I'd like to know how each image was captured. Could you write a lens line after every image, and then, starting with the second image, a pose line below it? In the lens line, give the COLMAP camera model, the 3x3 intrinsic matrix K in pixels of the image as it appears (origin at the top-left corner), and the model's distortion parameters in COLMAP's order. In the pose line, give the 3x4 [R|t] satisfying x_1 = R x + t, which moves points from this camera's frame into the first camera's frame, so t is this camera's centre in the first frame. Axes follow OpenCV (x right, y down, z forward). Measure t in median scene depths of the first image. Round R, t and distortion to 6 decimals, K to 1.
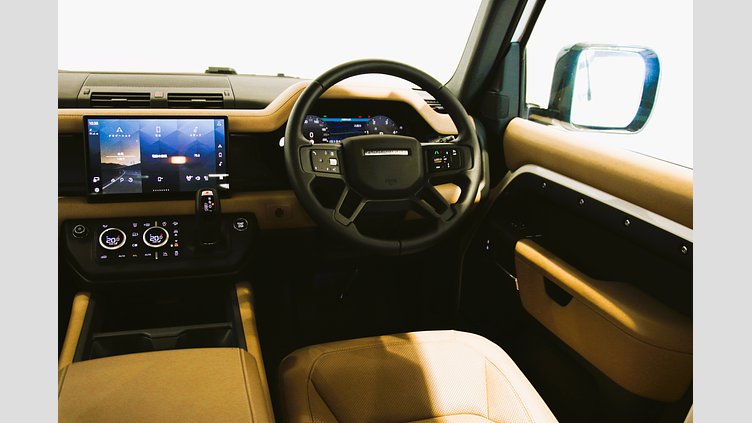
lens RADIAL K [[709.2, 0, 386.8], [0, 709.2, 210.3], [0, 0, 1]] dist [0.002572, 0.003665]
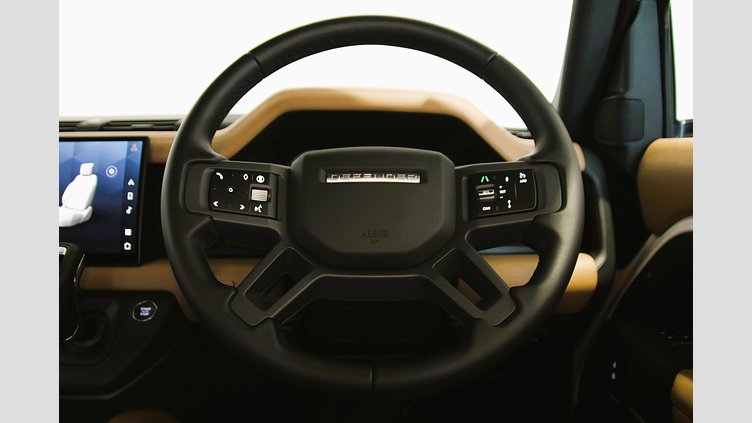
lens RADIAL K [[496.8, 0, 376.0], [0, 496.8, 211.5], [0, 0, 1]] dist [-0.058288, 0.001145]
pose [[0.944178, -0.018404, -0.328922, 0.111307], [-0.039463, 0.984930, -0.168389, -0.000683], [0.327064, 0.171969, 0.929223, 0.671118]]
